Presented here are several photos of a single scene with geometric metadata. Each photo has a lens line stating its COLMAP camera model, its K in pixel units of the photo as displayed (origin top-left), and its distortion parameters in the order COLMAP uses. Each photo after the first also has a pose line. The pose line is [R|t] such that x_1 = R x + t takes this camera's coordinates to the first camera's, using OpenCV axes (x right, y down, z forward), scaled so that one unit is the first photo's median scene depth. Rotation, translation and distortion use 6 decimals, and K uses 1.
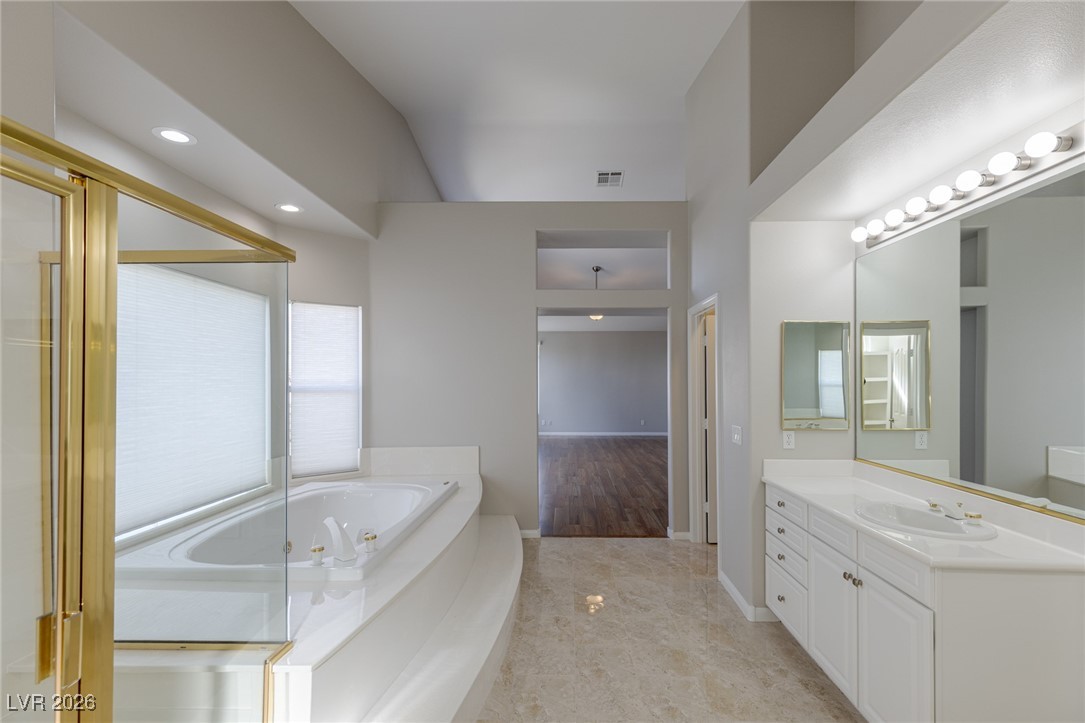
lens RADIAL K [[490.8, 0, 566.9], [0, 490.8, 378.9], [0, 0, 1]] dist [0.001093, -0.000519]
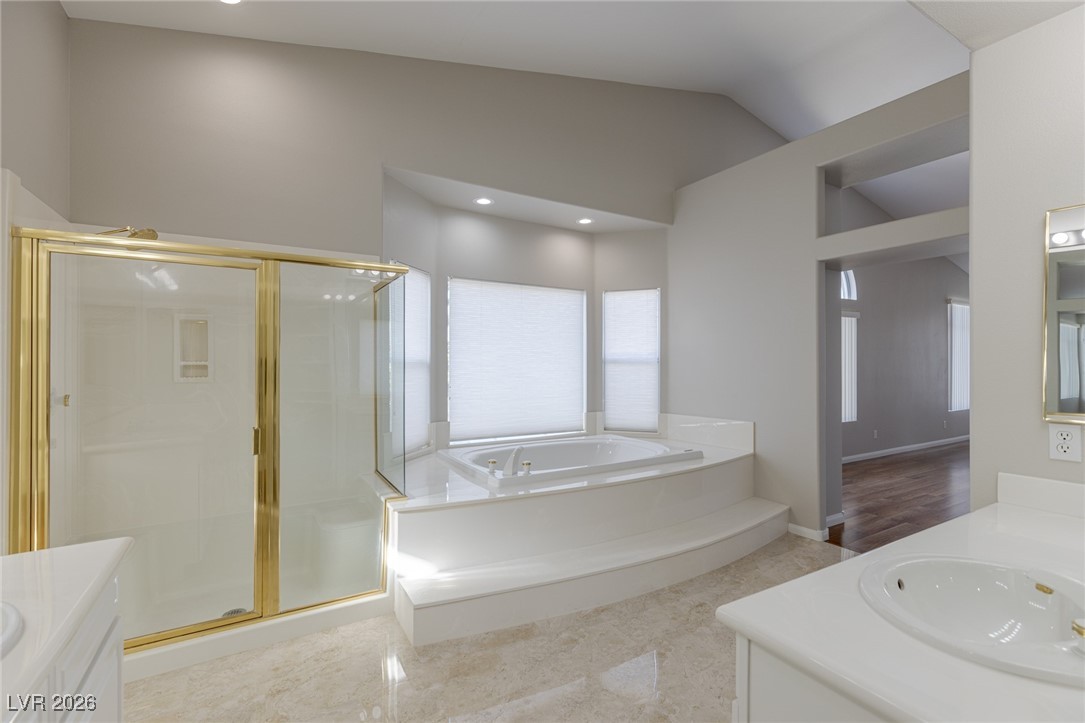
lens RADIAL K [[490.8, 0, 552.4], [0, 490.8, 363.7], [0, 0, 1]] dist [0.001093, -0.000519]
pose [[0.525188, -0.001803, -0.850984, 0.479589], [0.001840, 0.999998, -0.000983, 0.032817], [0.850984, -0.001050, 0.525191, 0.223096]]
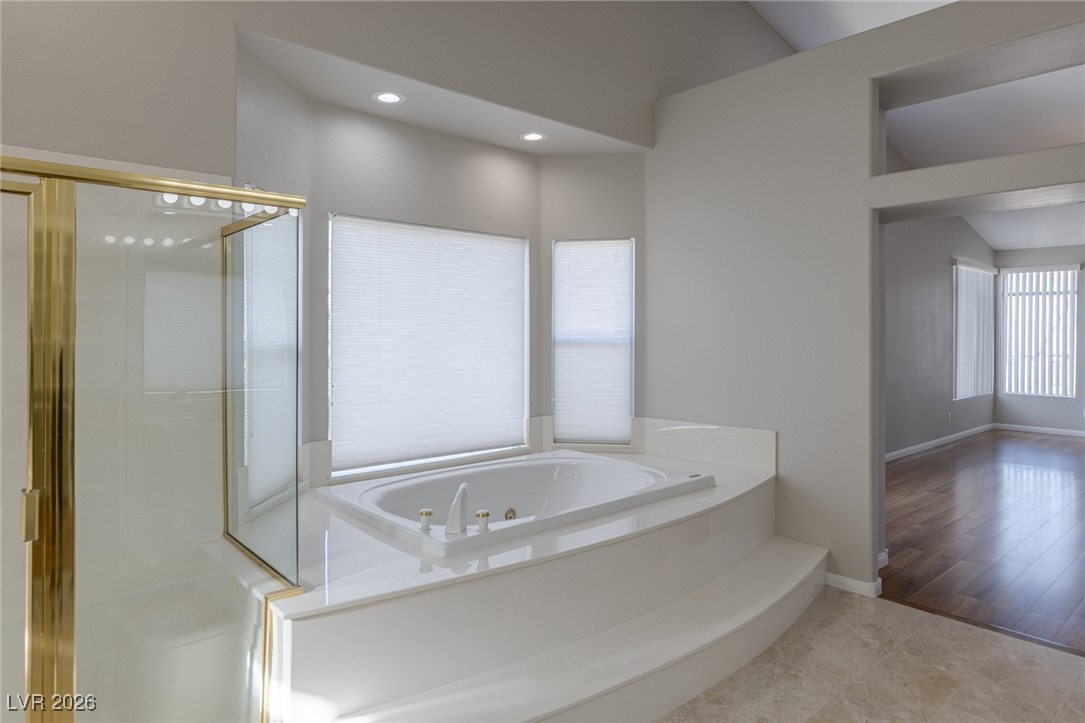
lens RADIAL K [[665.2, 0, 531.4], [0, 665.2, 334.1], [0, 0, 1]] dist [0.003822, 0.003258]
pose [[0.663791, 0.003024, -0.747912, 0.319243], [-0.001128, 0.999995, 0.003042, 0.005433], [0.747917, -0.001175, 0.663791, 0.186557]]
